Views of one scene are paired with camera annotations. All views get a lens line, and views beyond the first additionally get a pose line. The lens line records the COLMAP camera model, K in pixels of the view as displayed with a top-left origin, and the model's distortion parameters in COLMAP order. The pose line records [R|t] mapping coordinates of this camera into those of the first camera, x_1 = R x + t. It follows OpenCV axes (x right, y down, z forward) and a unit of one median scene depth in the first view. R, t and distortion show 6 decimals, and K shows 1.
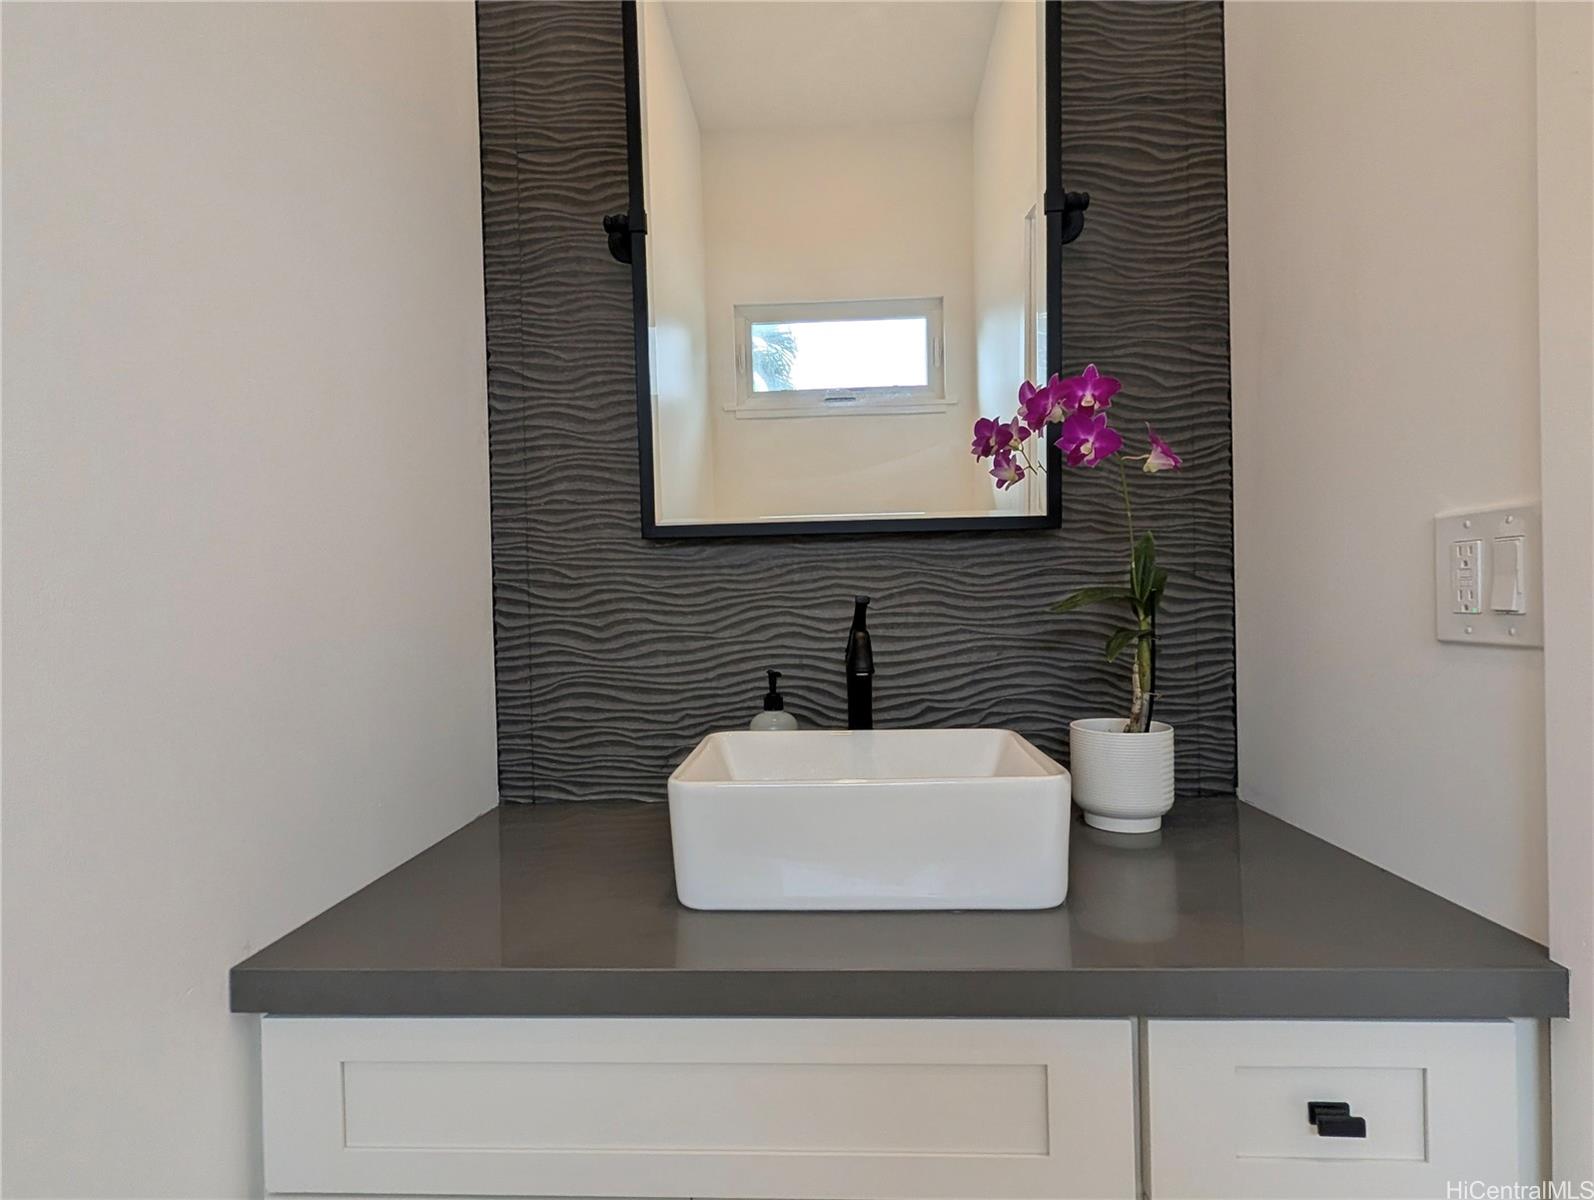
lens RADIAL K [[816.4, 0, 804.8], [0, 816.4, 602.5], [0, 0, 1]] dist [0.002350, -0.001135]
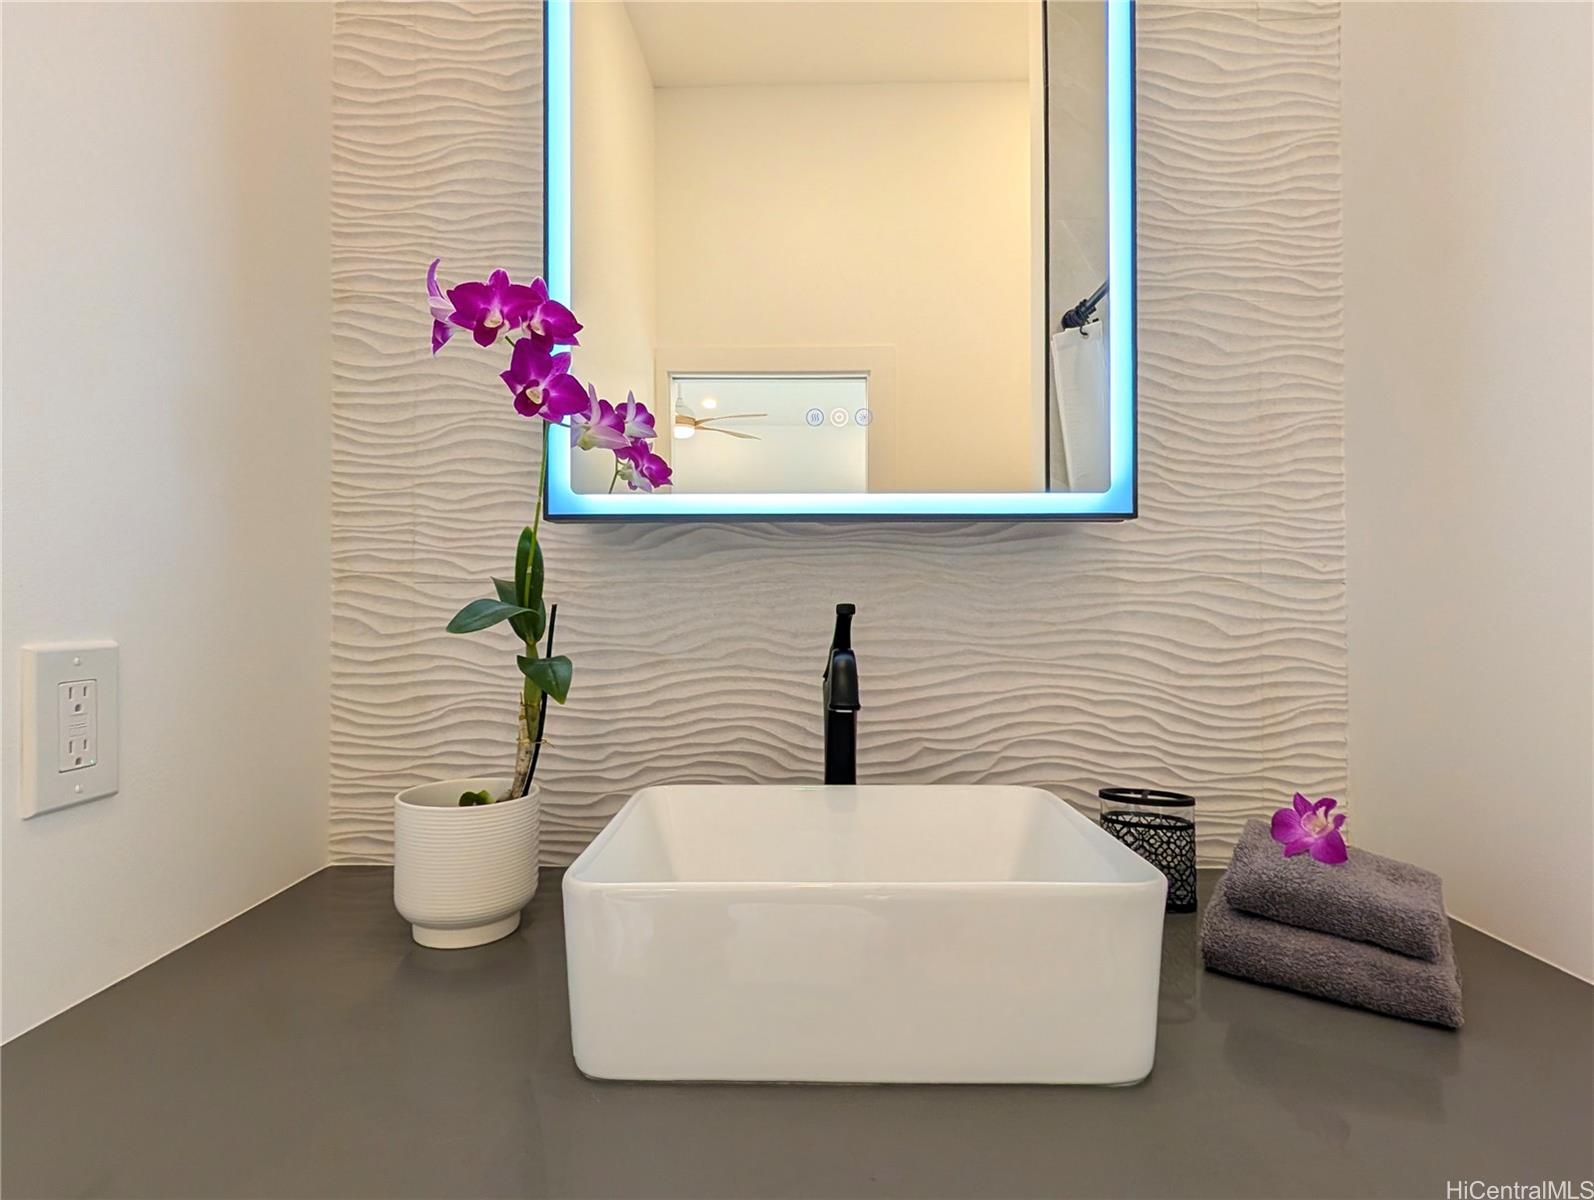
lens RADIAL K [[816.4, 0, 808.4], [0, 816.4, 601.8], [0, 0, 1]] dist [0.002350, -0.001135]
pose [[0.998993, 0.025421, 0.036961, 0.005988], [-0.023739, 0.998694, -0.045248, 0.025925], [-0.038063, 0.044325, 0.998292, 0.215548]]
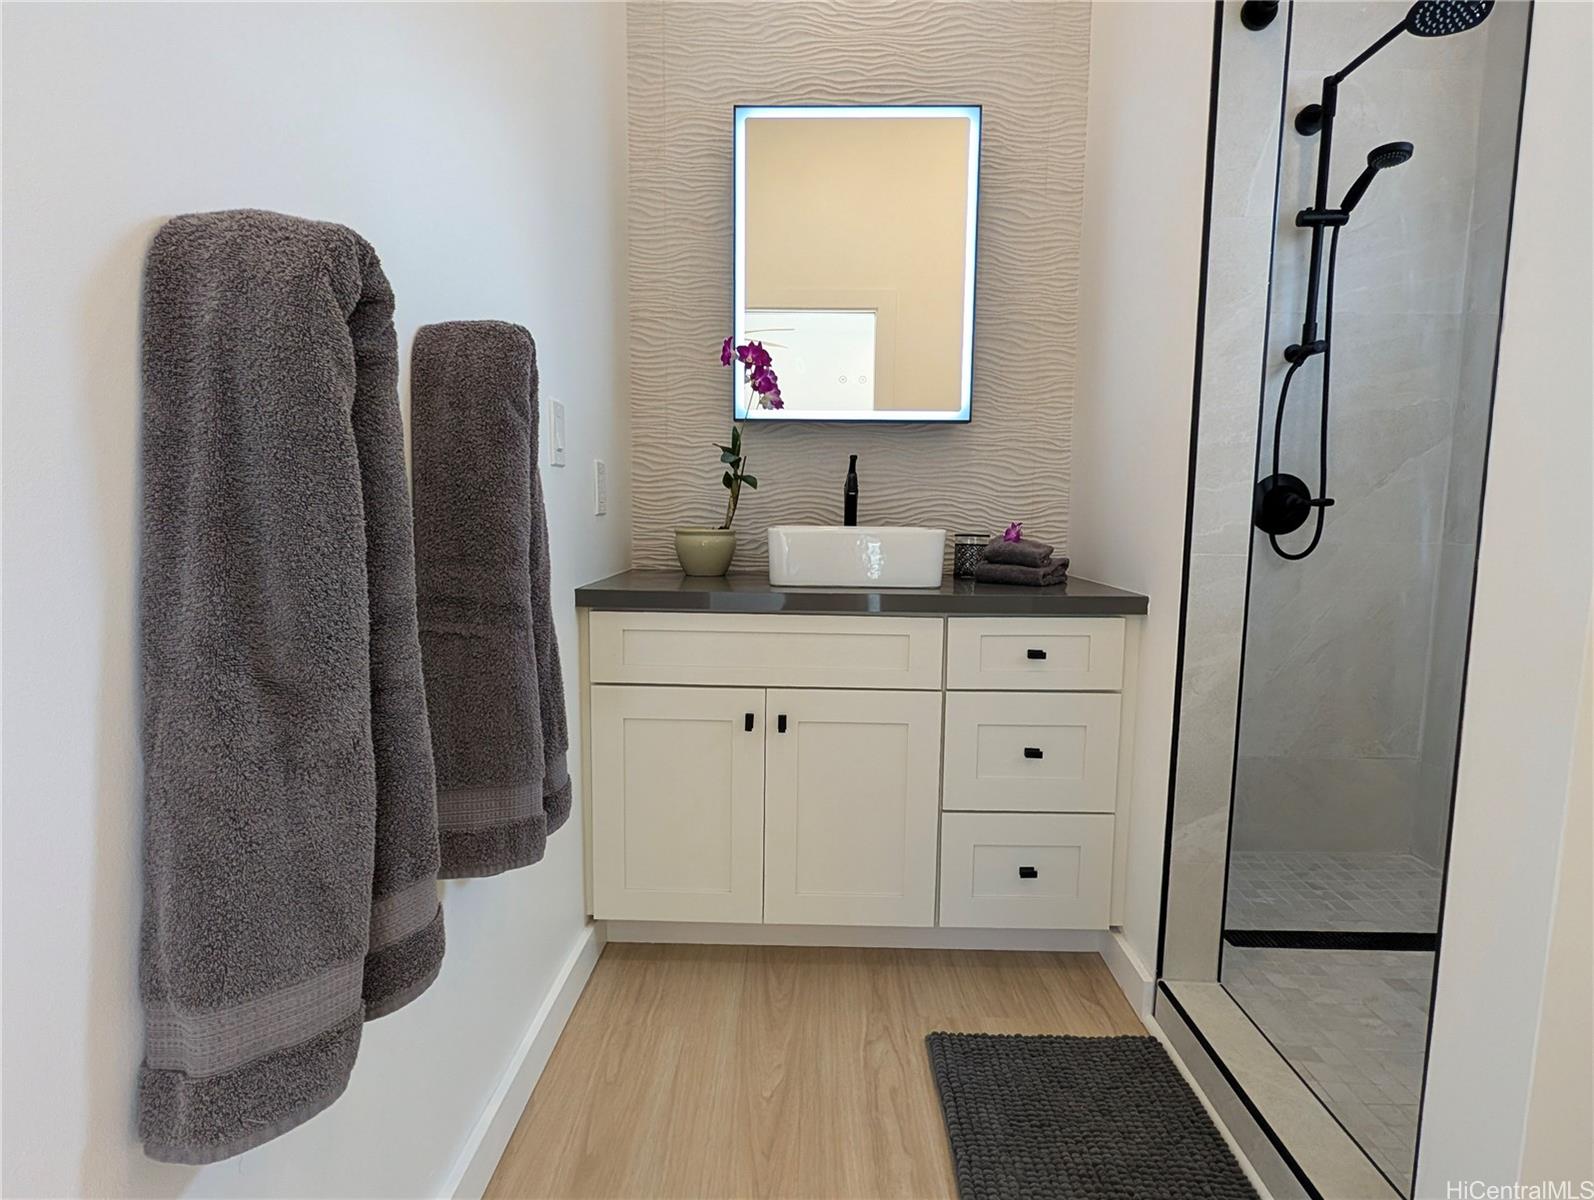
lens RADIAL K [[816.4, 0, 798.0], [0, 816.4, 600.9], [0, 0, 1]] dist [0.002350, -0.001135]
pose [[0.999230, 0.036657, 0.013975, -0.066450], [-0.037591, 0.996569, 0.073735, 0.175663], [-0.011224, -0.074203, 0.997180, -0.819632]]
